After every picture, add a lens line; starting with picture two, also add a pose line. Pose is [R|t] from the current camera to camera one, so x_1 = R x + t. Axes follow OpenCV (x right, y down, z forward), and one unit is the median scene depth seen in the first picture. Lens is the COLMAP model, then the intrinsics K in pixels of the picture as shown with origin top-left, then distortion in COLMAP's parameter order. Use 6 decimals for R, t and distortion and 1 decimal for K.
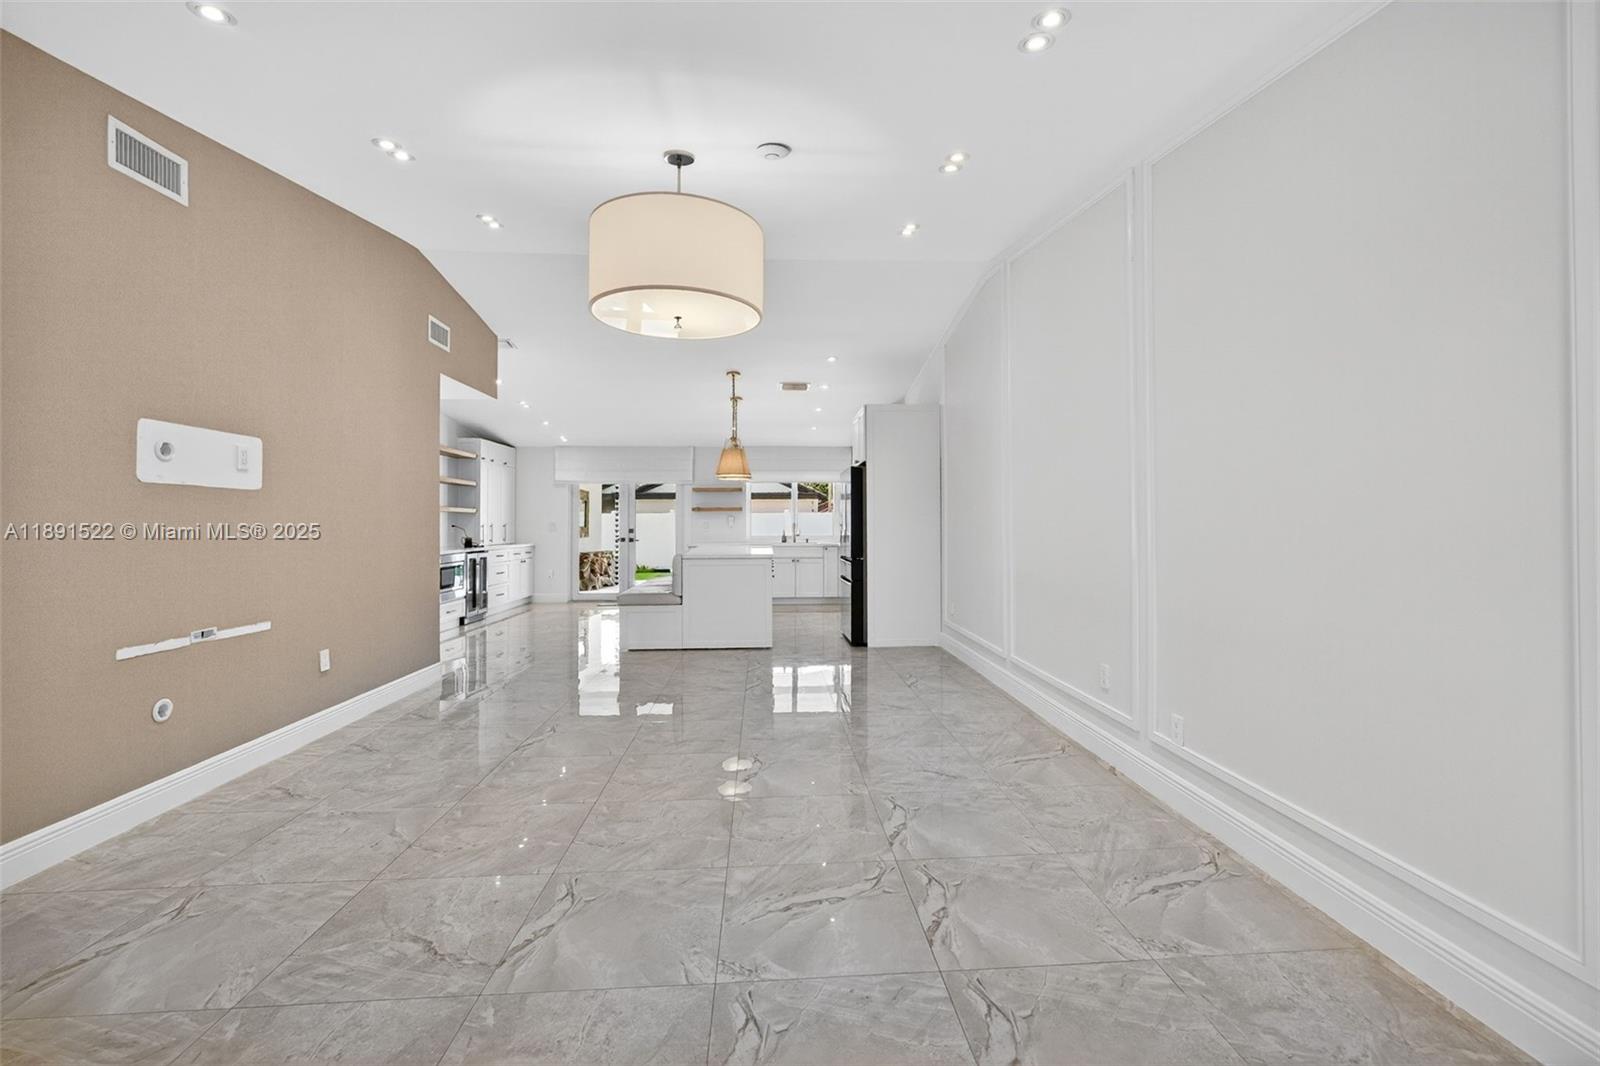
lens RADIAL K [[679.3, 0, 800.6], [0, 679.3, 512.0], [0, 0, 1]] dist [-0.016349, 0.010632]
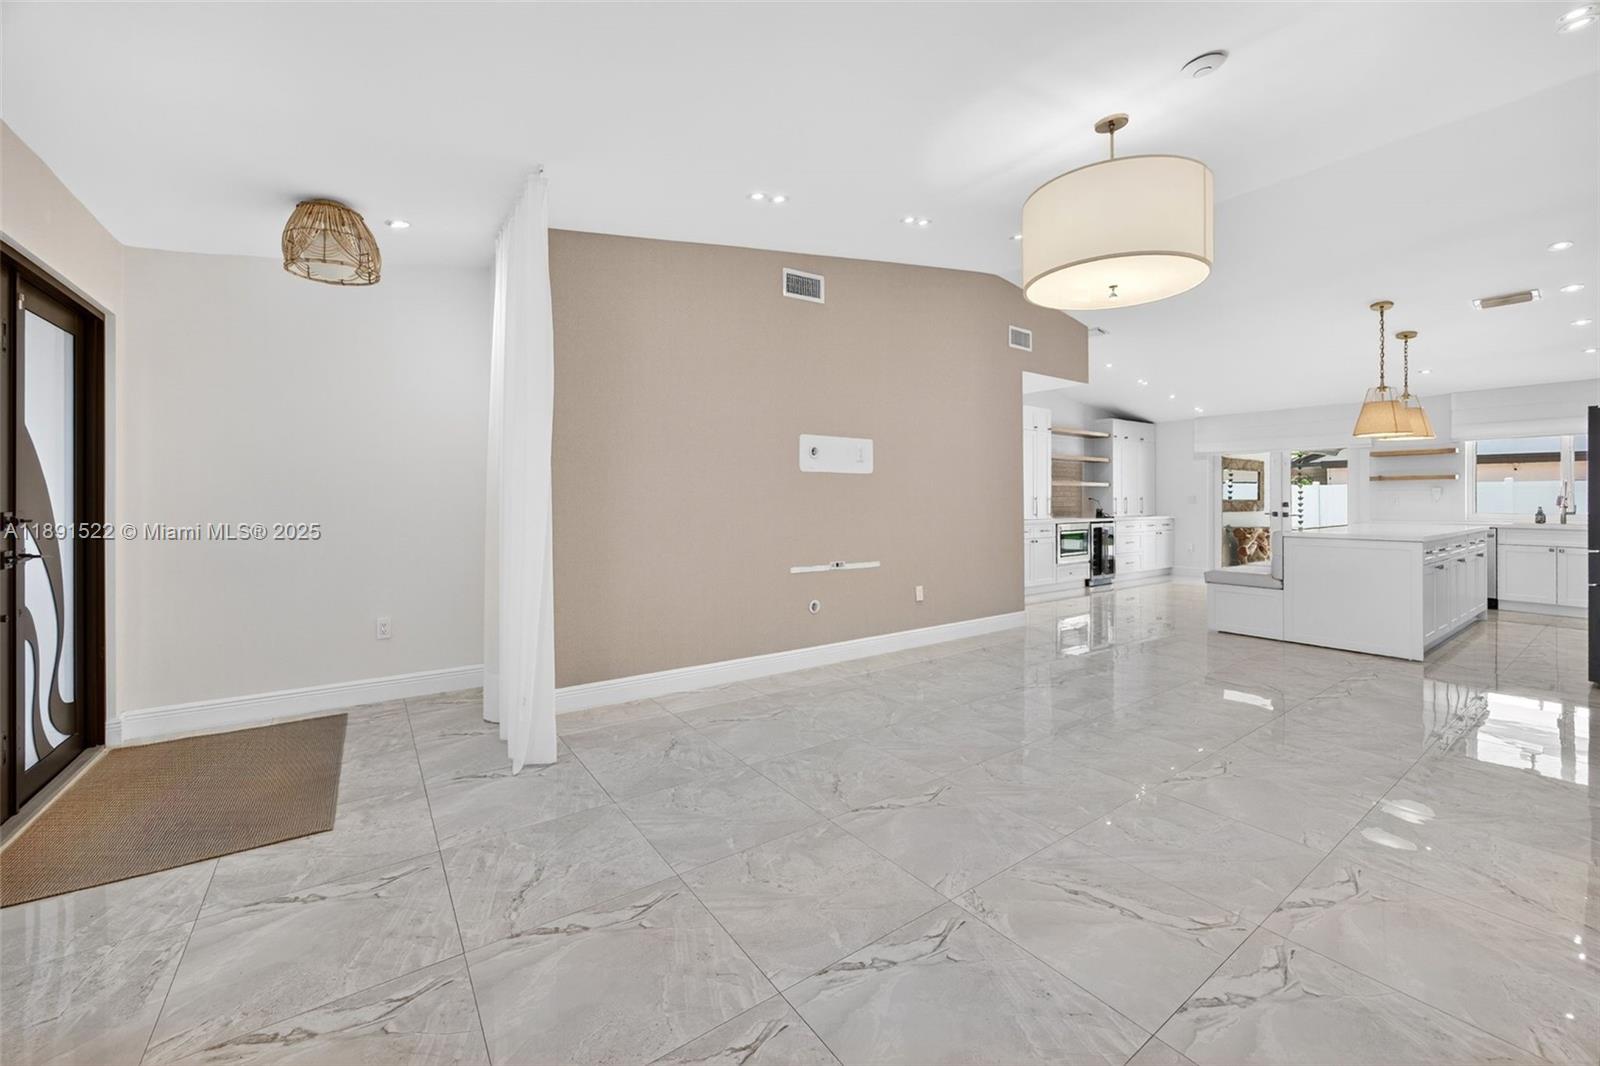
lens RADIAL K [[624.4, 0, 799.2], [0, 624.4, 495.7], [0, 0, 1]] dist [-0.049419, 0.017839]
pose [[0.529416, -0.000077, -0.848362, 0.151430], [0.013454, 0.999875, 0.008305, 0.001604], [0.848256, -0.015811, 0.529351, 0.062372]]
